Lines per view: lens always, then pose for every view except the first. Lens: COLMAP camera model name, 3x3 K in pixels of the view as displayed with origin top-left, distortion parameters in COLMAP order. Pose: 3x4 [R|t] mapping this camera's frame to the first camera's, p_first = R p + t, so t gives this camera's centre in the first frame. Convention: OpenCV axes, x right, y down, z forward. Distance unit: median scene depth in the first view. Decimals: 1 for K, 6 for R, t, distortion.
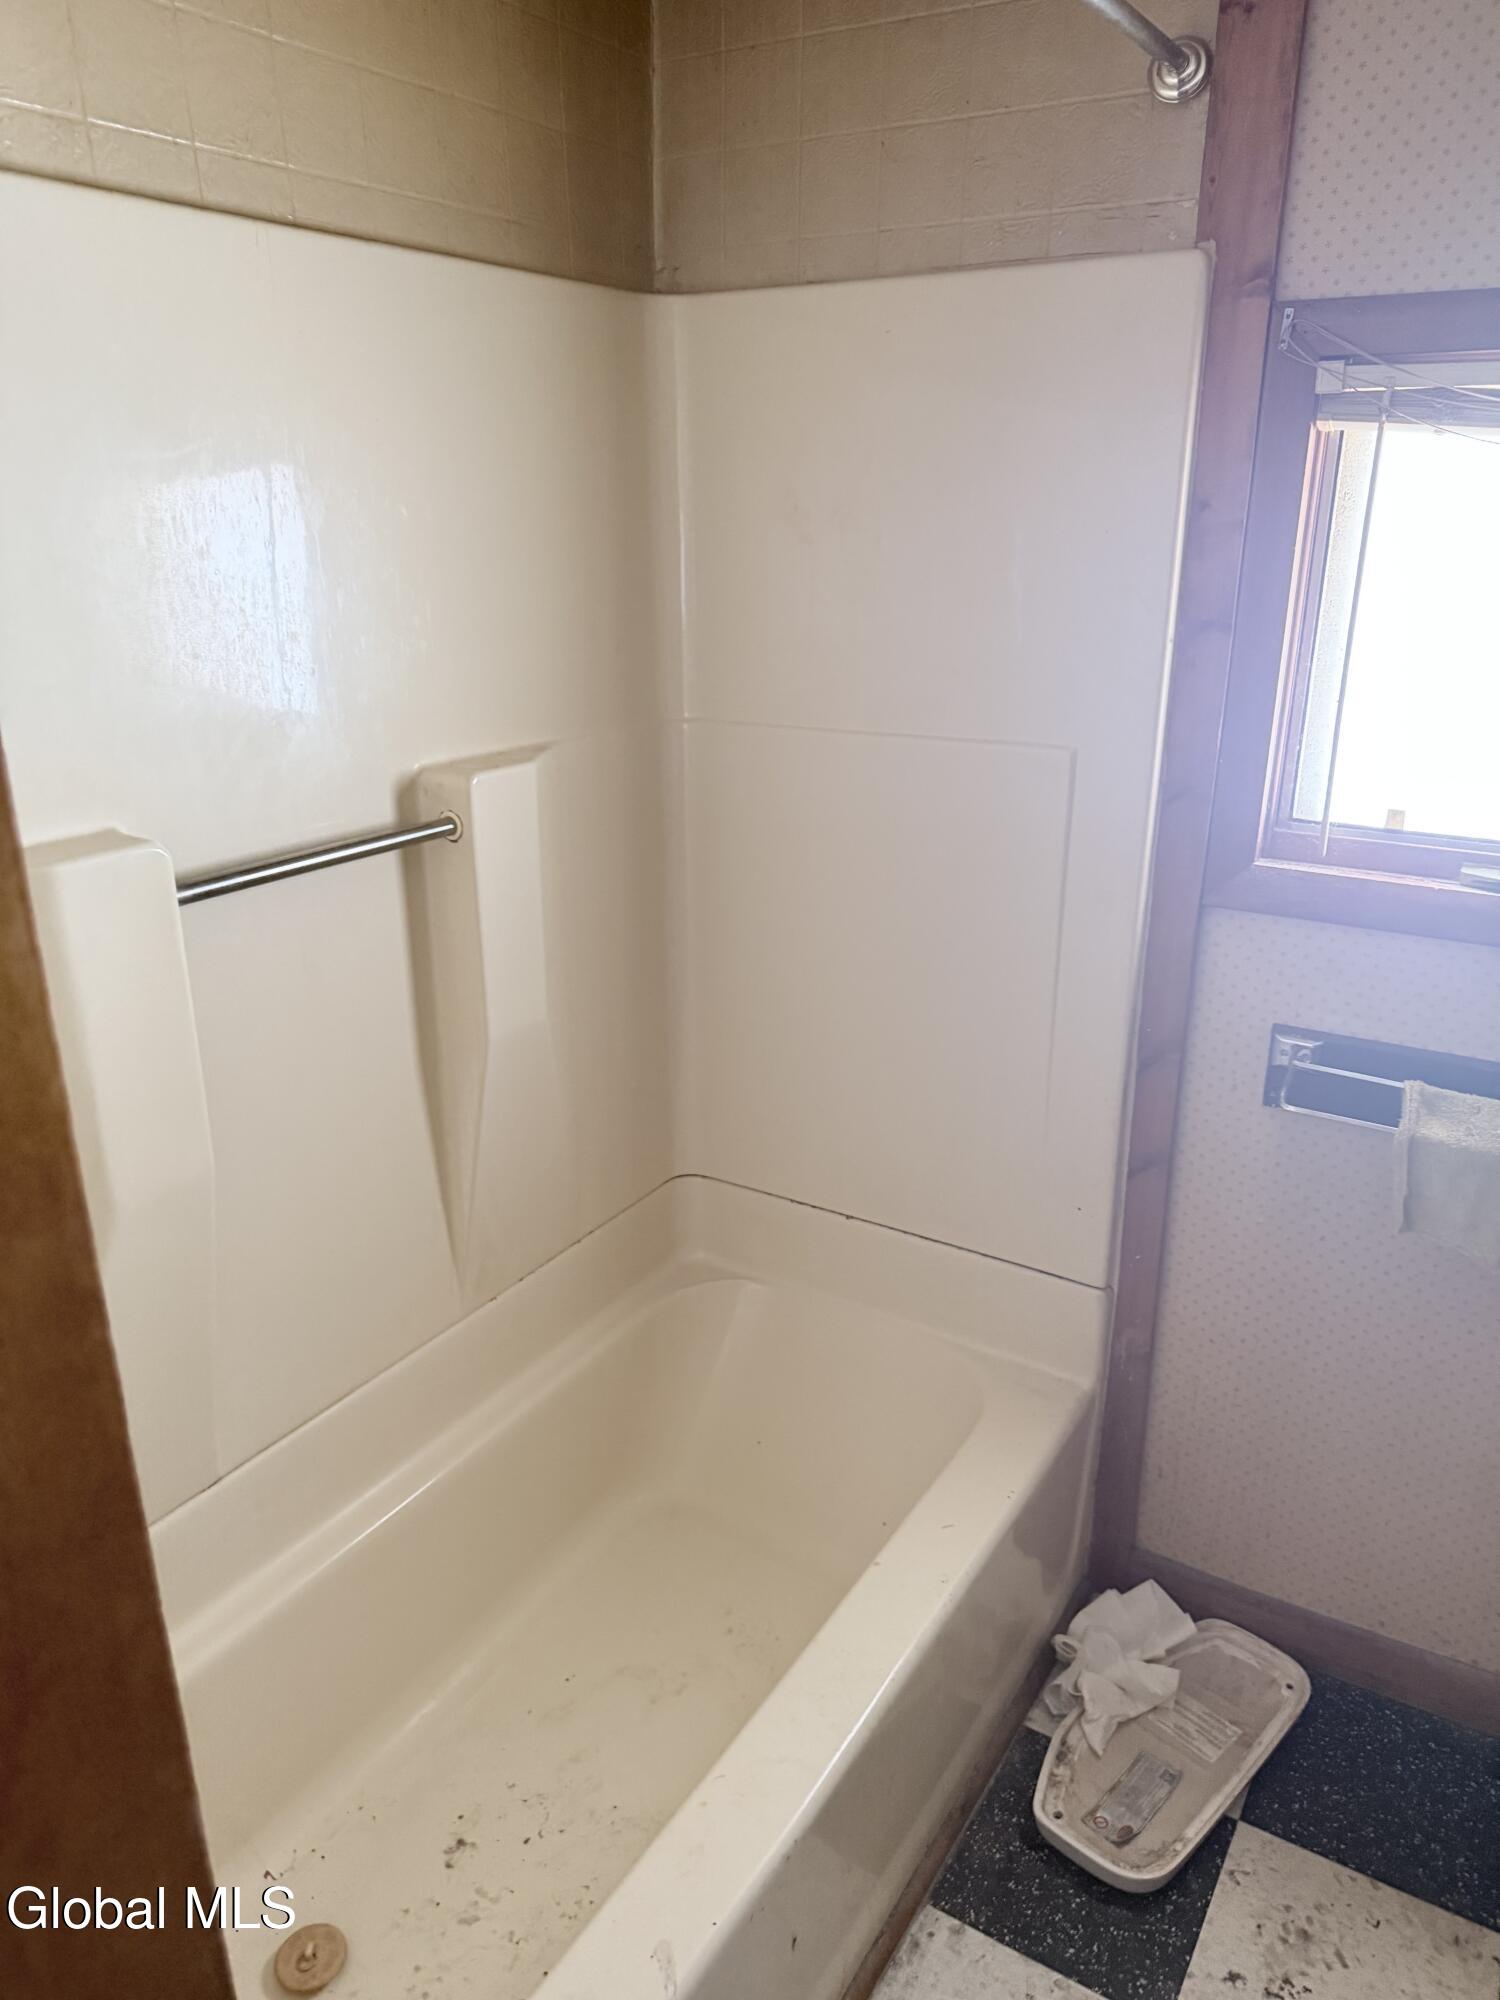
lens RADIAL K [[1417.4, 0, 753.9], [0, 1417.4, 1003.9], [0, 0, 1]] dist [0.003859, -0.000723]
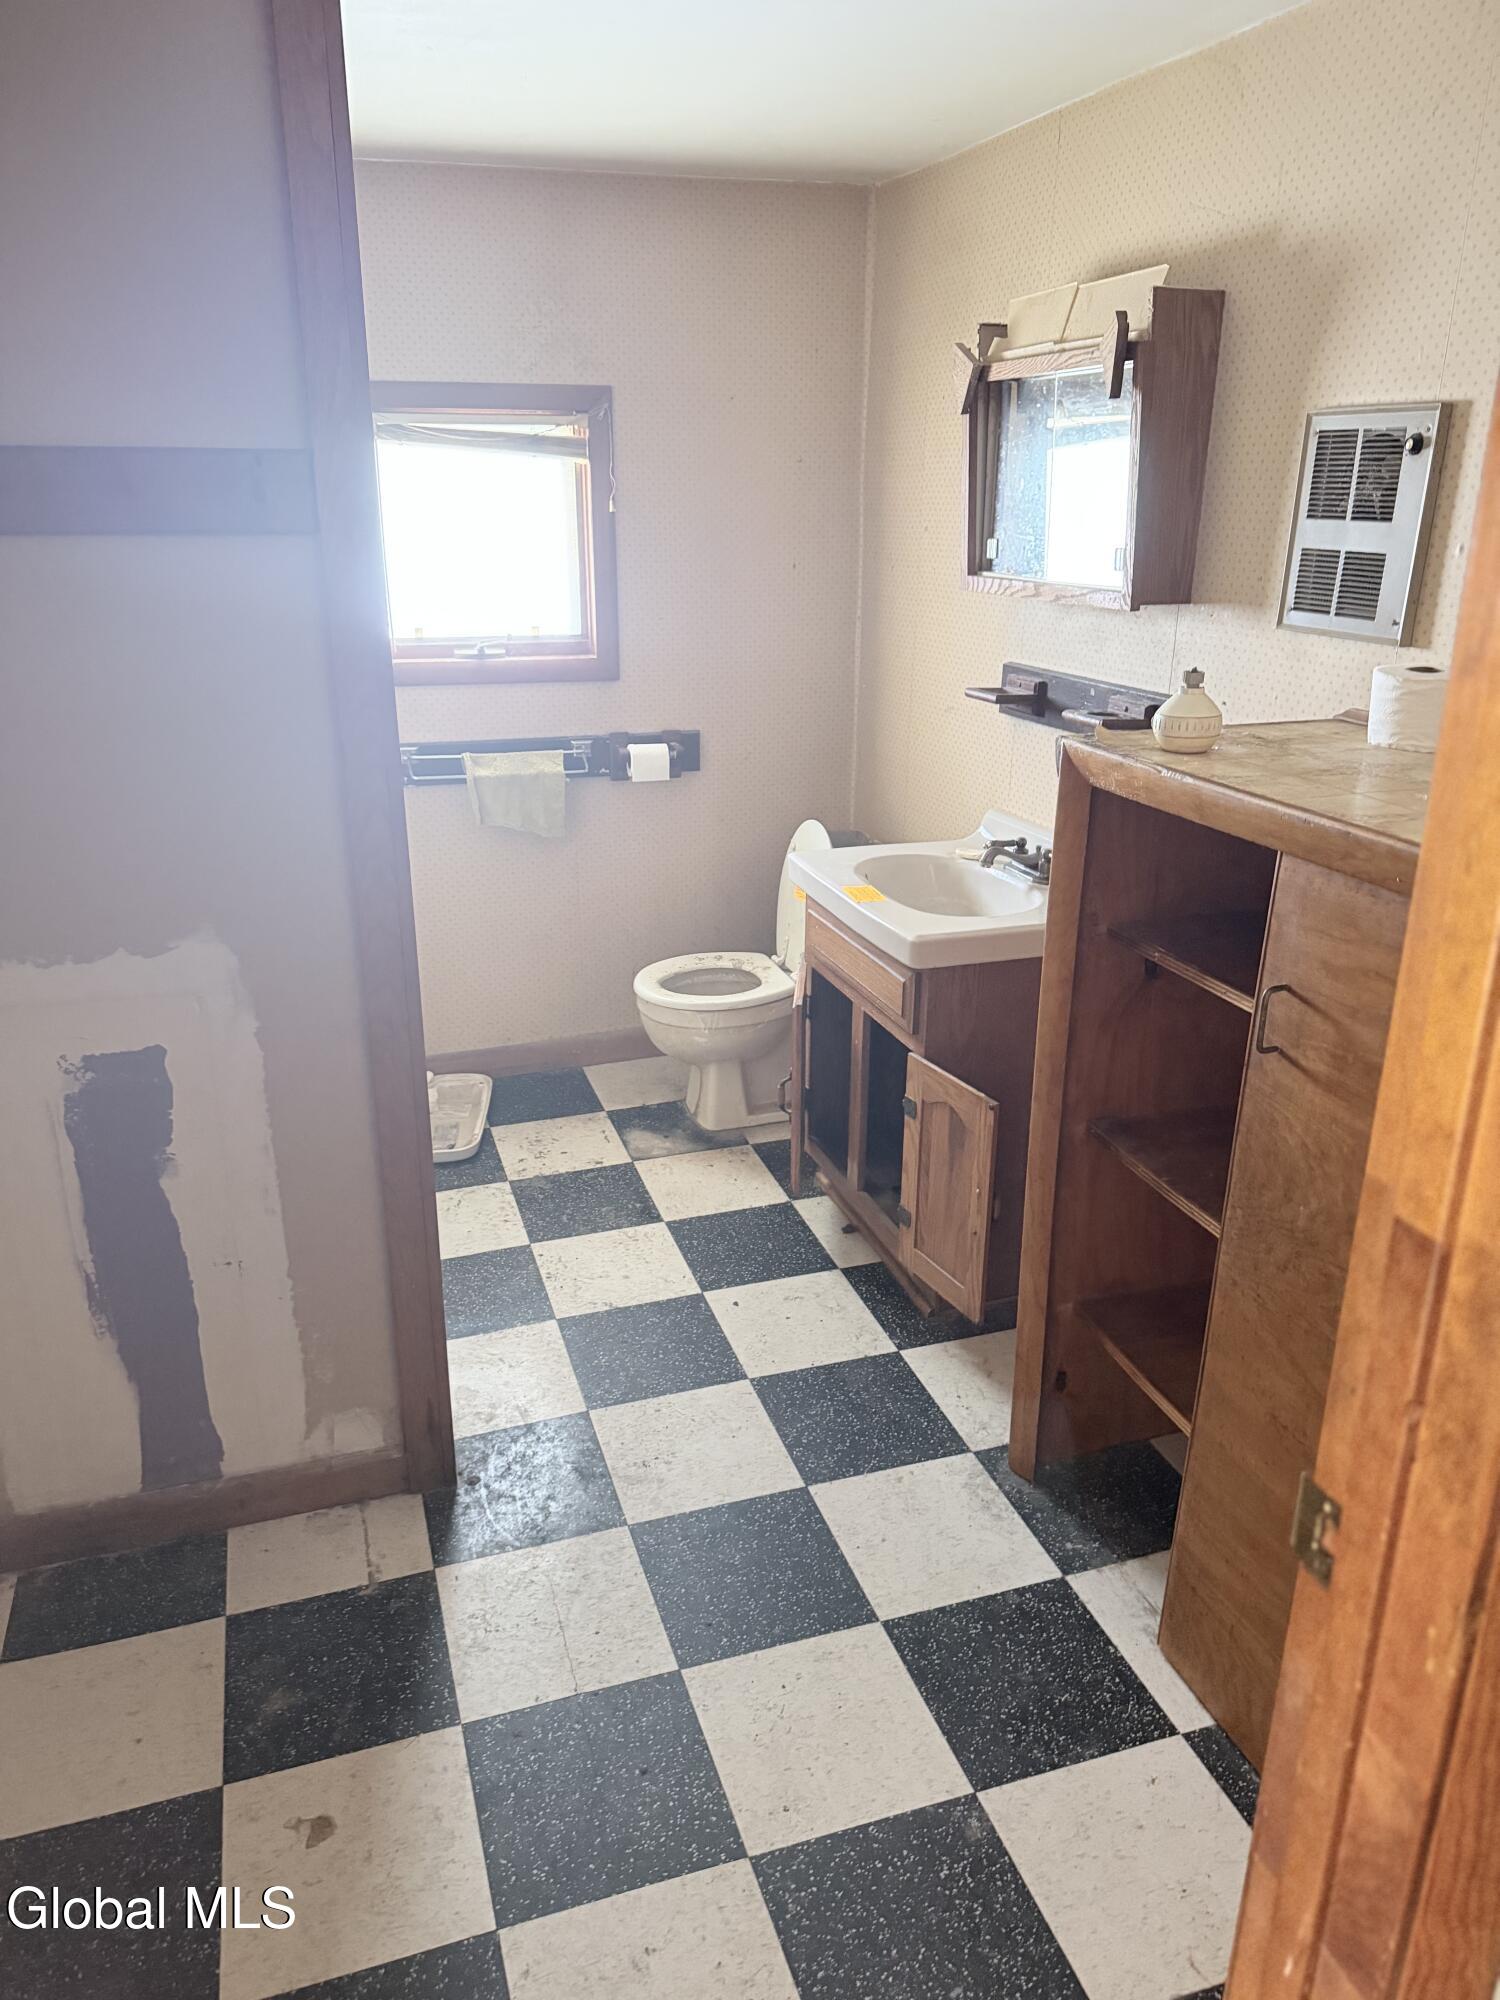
lens RADIAL K [[1417.4, 0, 751.2], [0, 1417.4, 997.9], [0, 0, 1]] dist [0.003859, -0.000723]
pose [[0.647501, -0.257604, 0.717205, -0.860538], [0.247879, 0.961150, 0.121436, 0.252249], [-0.720624, 0.099151, 0.686200, -0.712616]]
